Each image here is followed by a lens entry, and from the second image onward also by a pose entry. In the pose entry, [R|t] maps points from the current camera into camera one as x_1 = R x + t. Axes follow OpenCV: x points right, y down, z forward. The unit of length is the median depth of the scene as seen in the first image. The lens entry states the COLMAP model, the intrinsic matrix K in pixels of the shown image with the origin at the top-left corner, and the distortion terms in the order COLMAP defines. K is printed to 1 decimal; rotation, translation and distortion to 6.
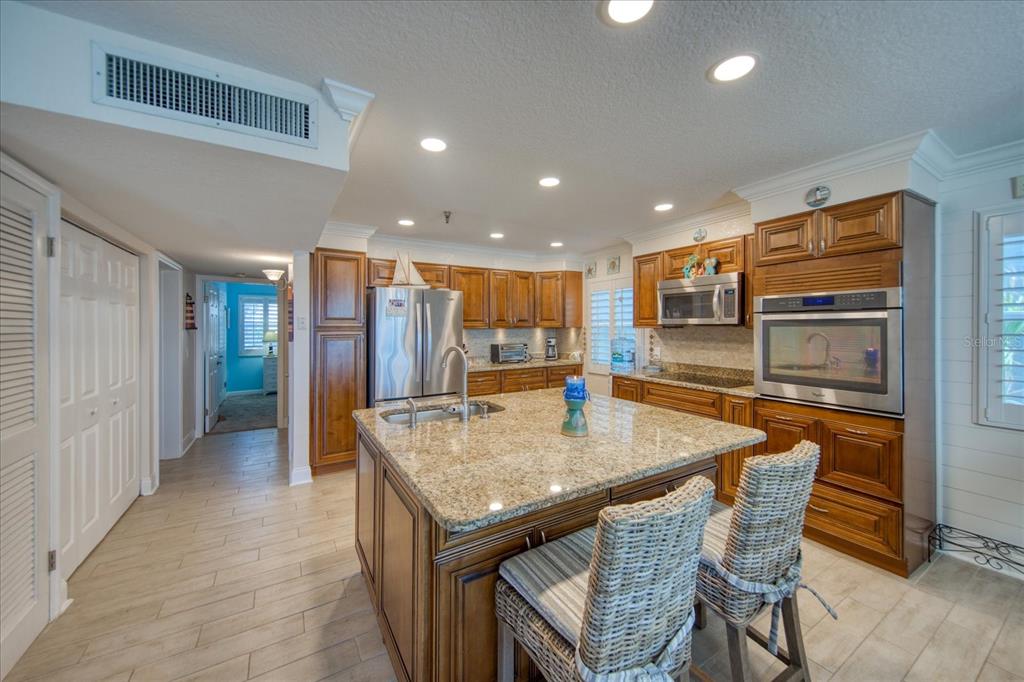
lens RADIAL K [[376.4, 0, 516.4], [0, 376.4, 329.1], [0, 0, 1]] dist [0.015487, -0.000043]
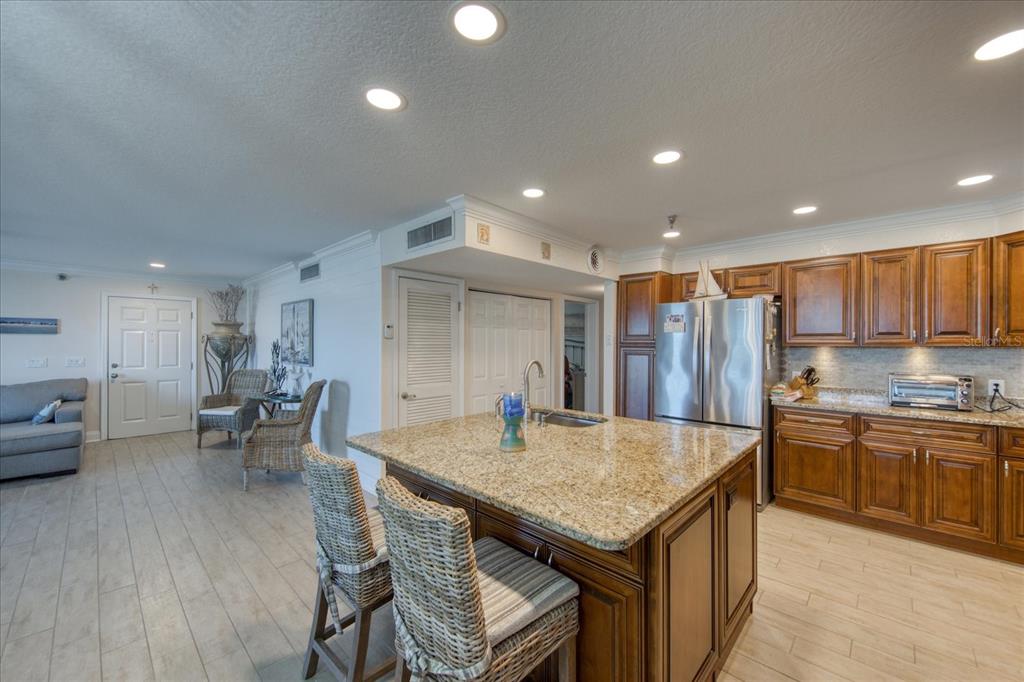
lens RADIAL K [[395.6, 0, 509.2], [0, 395.6, 344.7], [0, 0, 1]] dist [0.001028, -0.000130]
pose [[0.271759, 0.007985, -0.962332, 0.567563], [-0.011328, 0.999923, 0.005098, -0.004088], [0.962299, 0.009516, 0.271828, 0.340138]]
